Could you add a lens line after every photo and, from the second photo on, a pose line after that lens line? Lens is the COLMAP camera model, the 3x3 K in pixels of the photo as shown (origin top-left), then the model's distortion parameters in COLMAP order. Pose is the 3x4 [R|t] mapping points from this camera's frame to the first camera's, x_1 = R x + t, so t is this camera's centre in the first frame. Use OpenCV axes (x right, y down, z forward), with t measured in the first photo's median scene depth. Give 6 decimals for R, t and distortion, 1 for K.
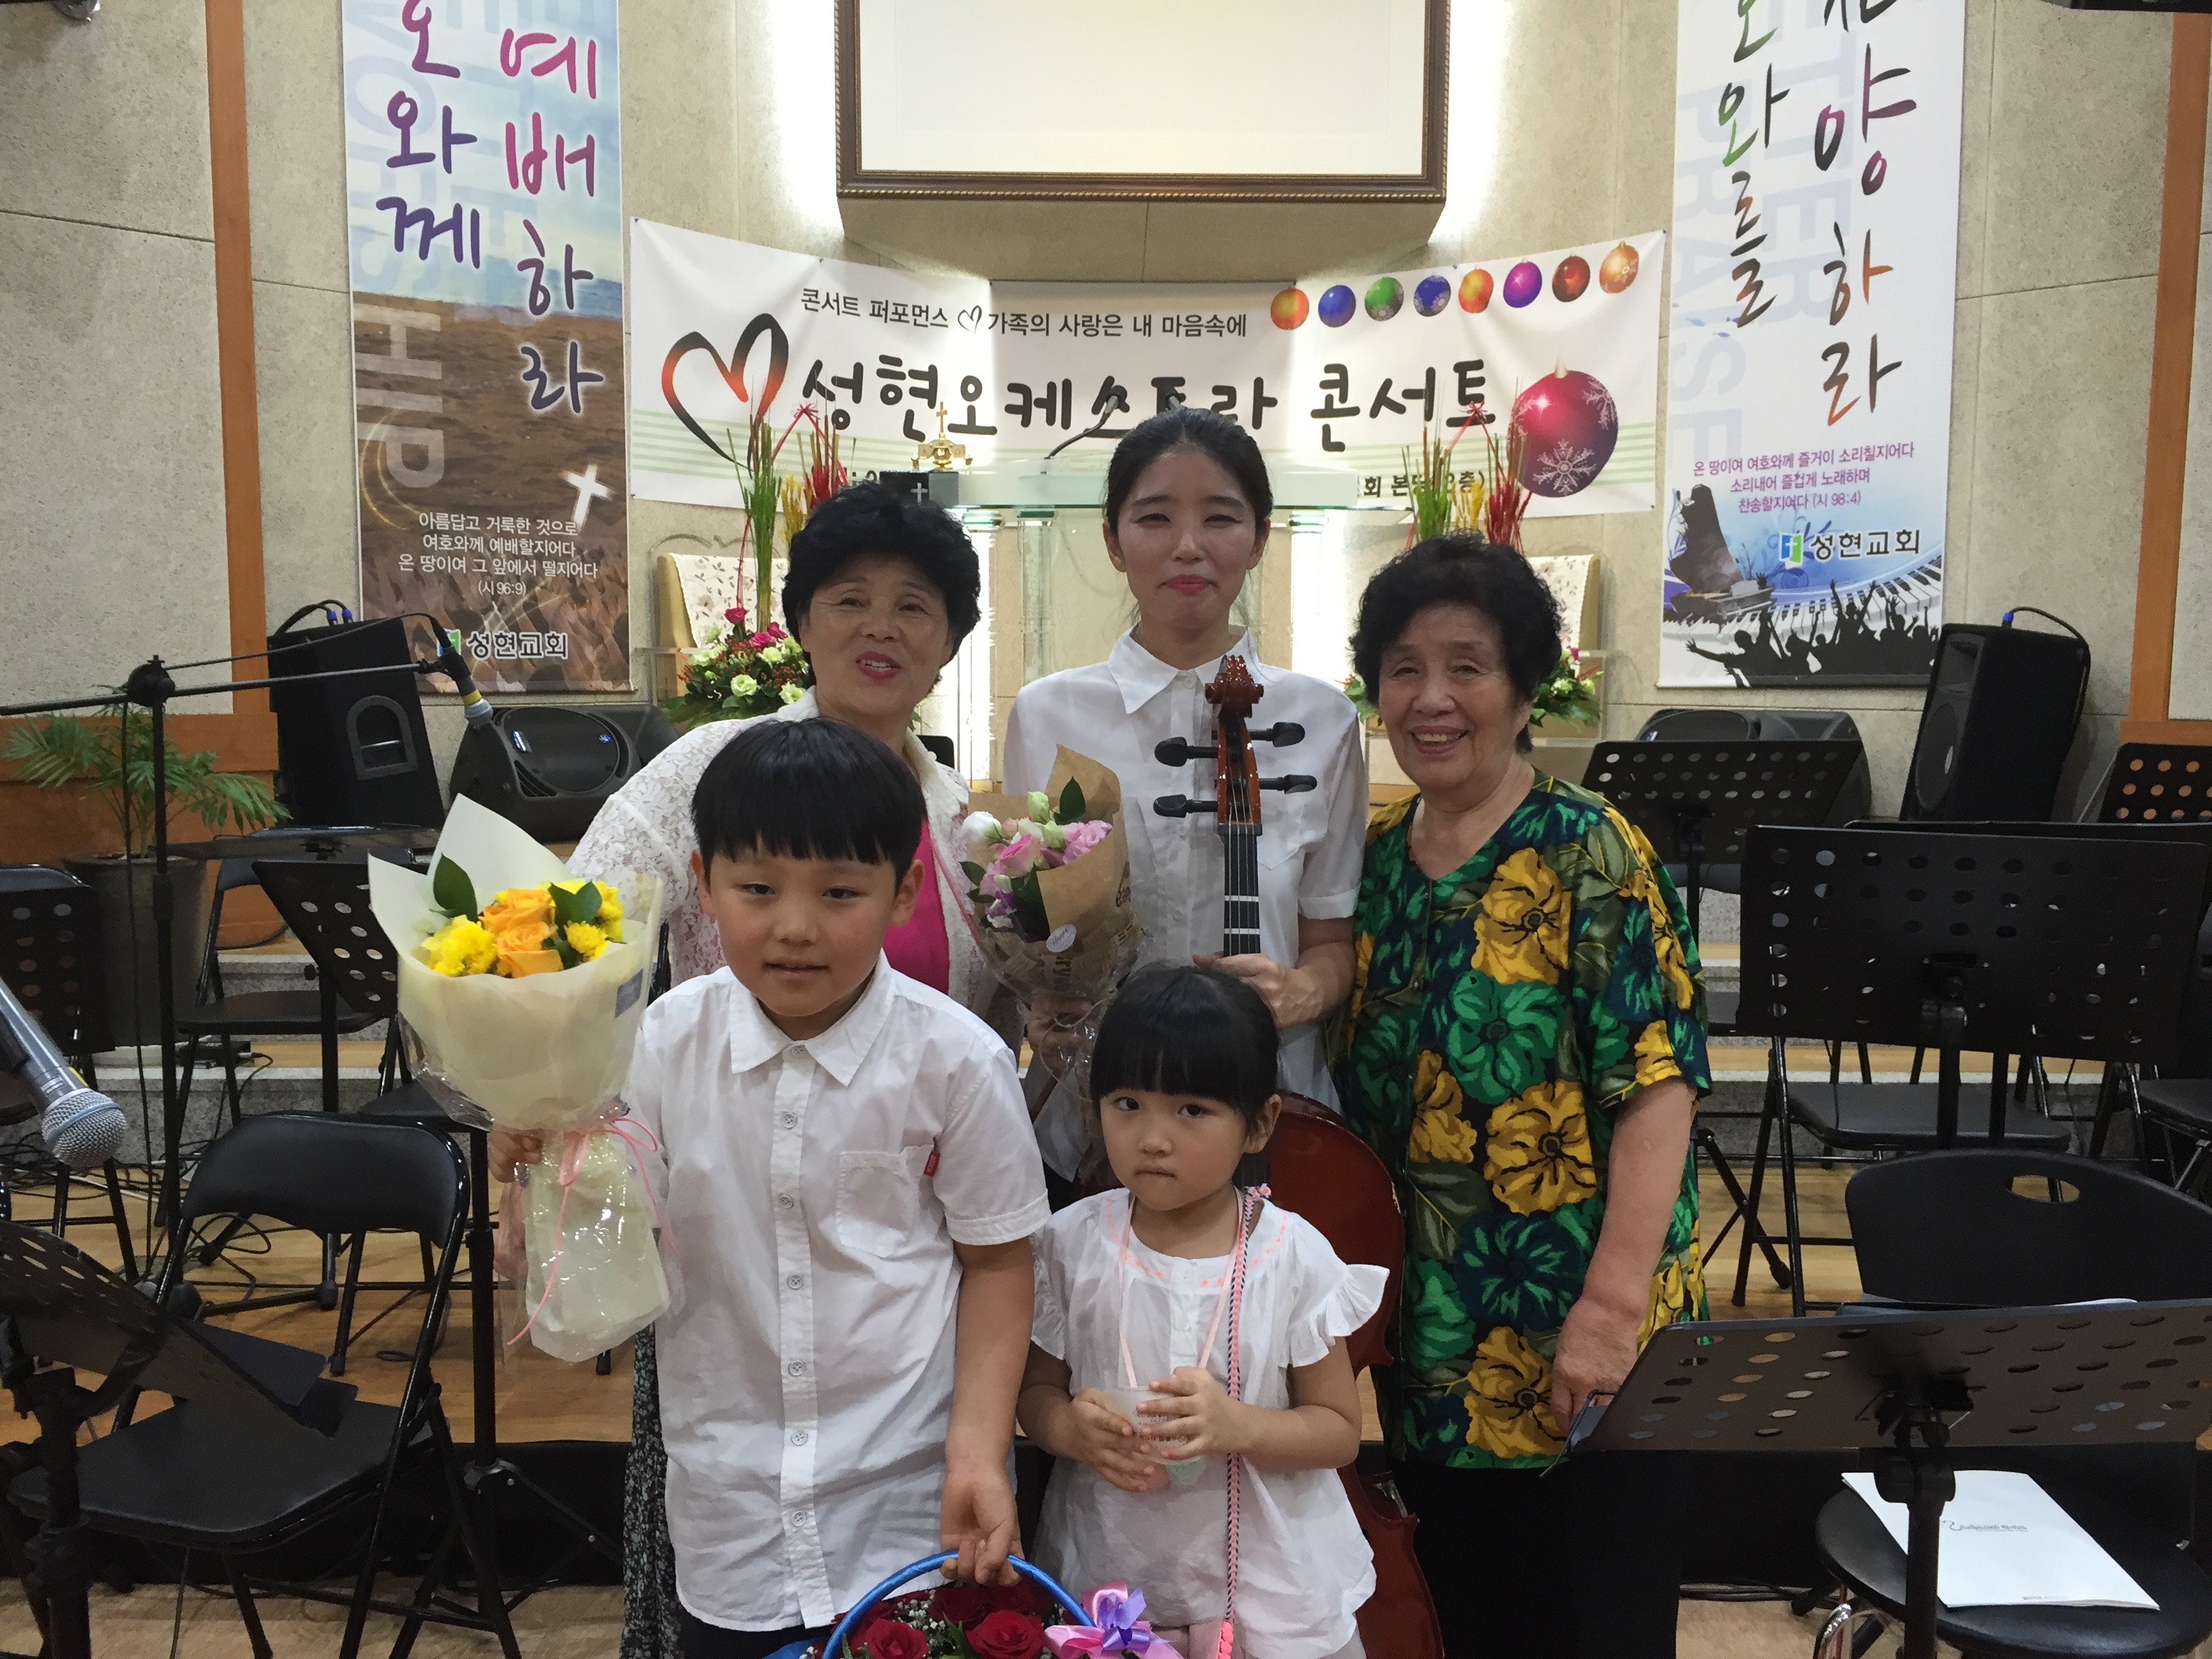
lens RADIAL K [[1908.2, 0, 1105.6], [0, 1908.2, 823.6], [0, 0, 1]] dist [0.099547, -0.135535]
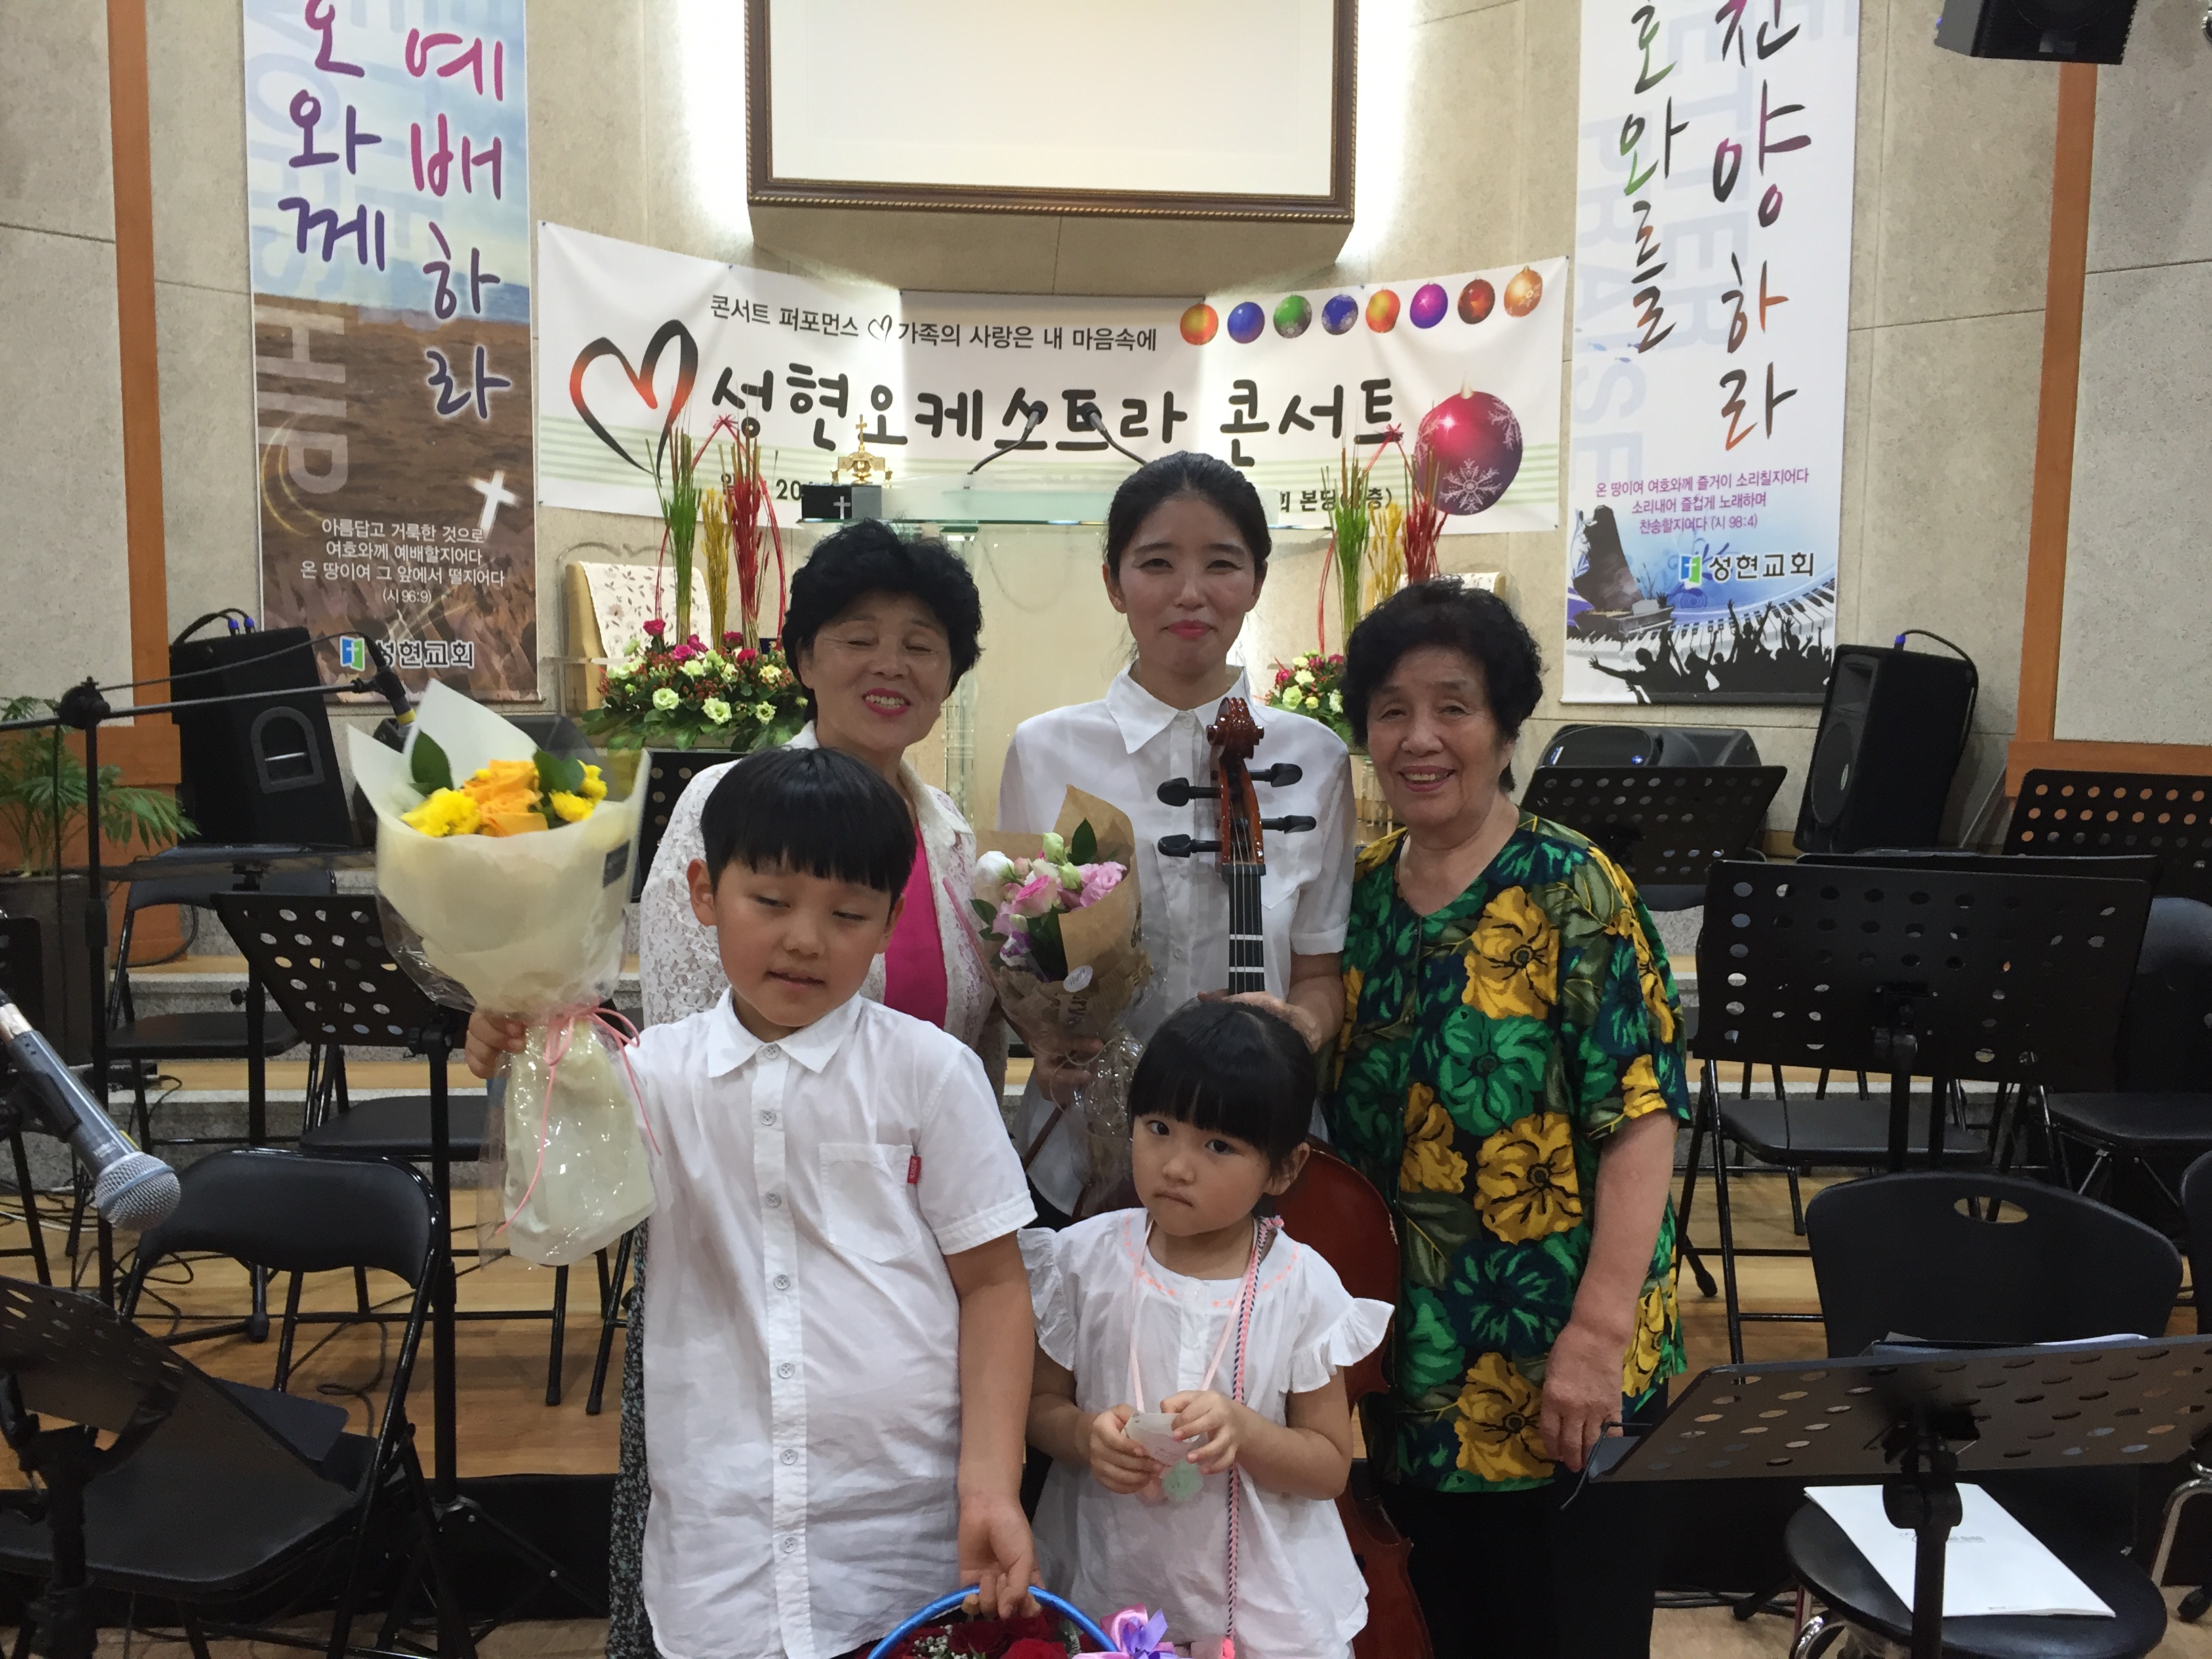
lens RADIAL K [[1908.2, 0, 1105.6], [0, 1908.2, 823.6], [0, 0, 1]] dist [0.099547, -0.135535]
pose [[0.997939, 0.000479, 0.064173, -0.020826], [-0.000500, 1.000000, 0.000305, -0.006879], [-0.064173, -0.000336, 0.997939, -0.003797]]
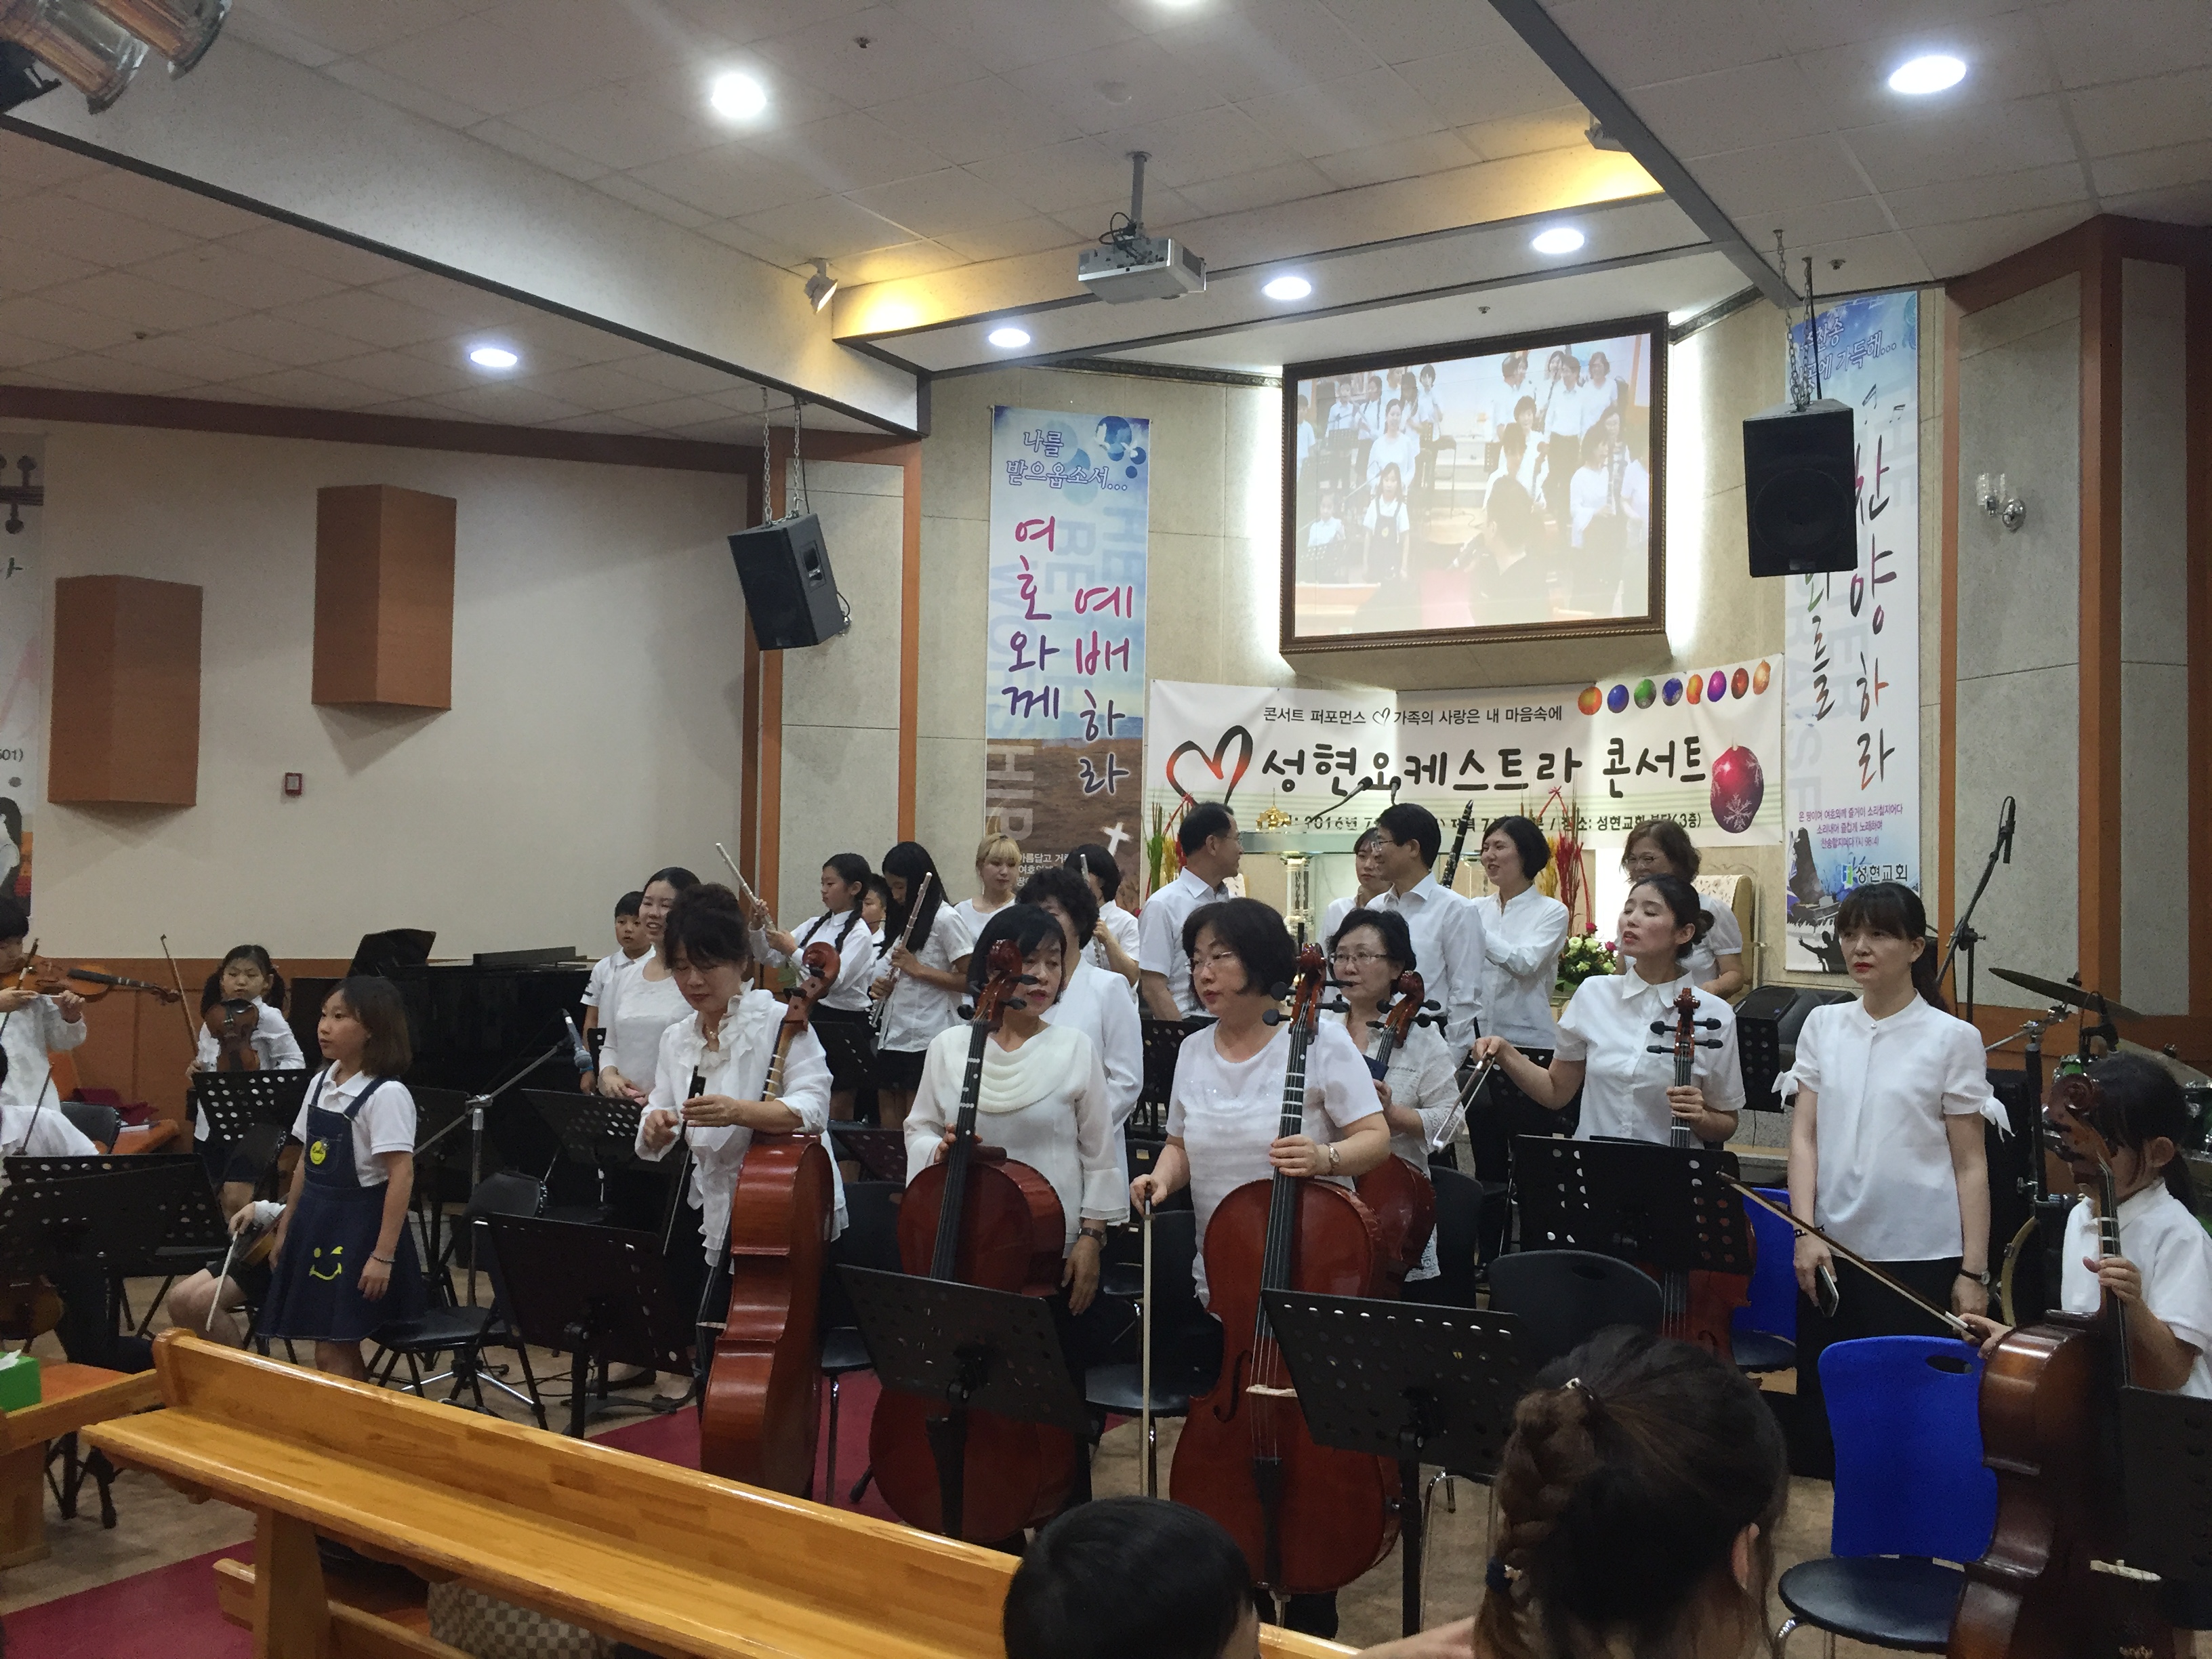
lens RADIAL K [[1864.8, 0, 1106.0], [0, 1864.8, 829.5], [0, 0, 1]] dist [0.095222, 0.000208]
pose [[0.871960, -0.009816, -0.489479, 0.545172], [-0.054411, 0.991662, -0.116815, 0.015526], [0.486545, 0.128491, 0.864155, -0.450804]]
